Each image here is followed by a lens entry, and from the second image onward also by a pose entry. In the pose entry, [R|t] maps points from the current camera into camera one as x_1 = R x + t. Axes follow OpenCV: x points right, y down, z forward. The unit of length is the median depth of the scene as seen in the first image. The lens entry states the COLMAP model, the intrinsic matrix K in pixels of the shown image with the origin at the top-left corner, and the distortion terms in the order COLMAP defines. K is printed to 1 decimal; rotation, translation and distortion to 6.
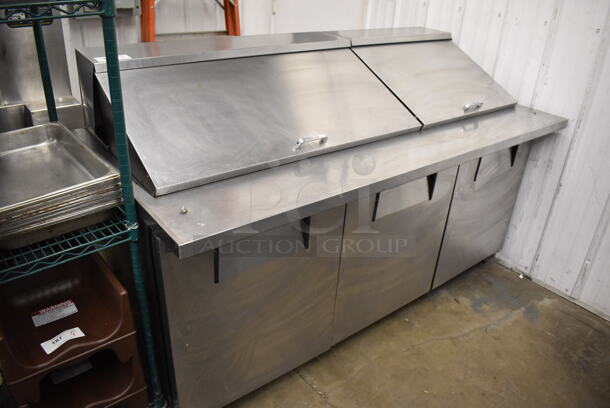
lens RADIAL K [[483.2, 0, 303.3], [0, 483.2, 202.9], [0, 0, 1]] dist [-0.086242, 0.001755]
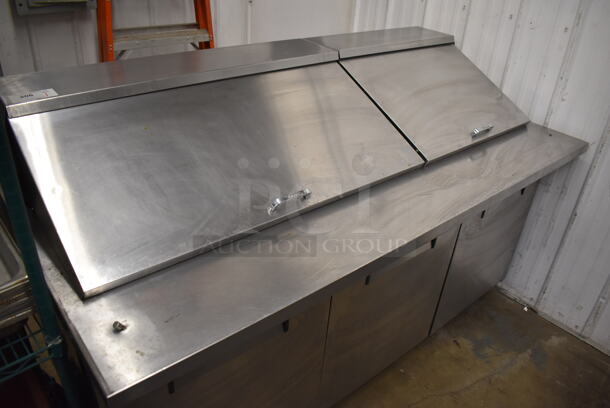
lens RADIAL K [[483.2, 0, 303.3], [0, 483.2, 202.9], [0, 0, 1]] dist [-0.086242, 0.001755]
pose [[0.999429, -0.007345, 0.032982, 0.007298], [0.005538, 0.998497, 0.054527, -0.111241], [-0.033333, -0.054313, 0.997967, 0.139738]]
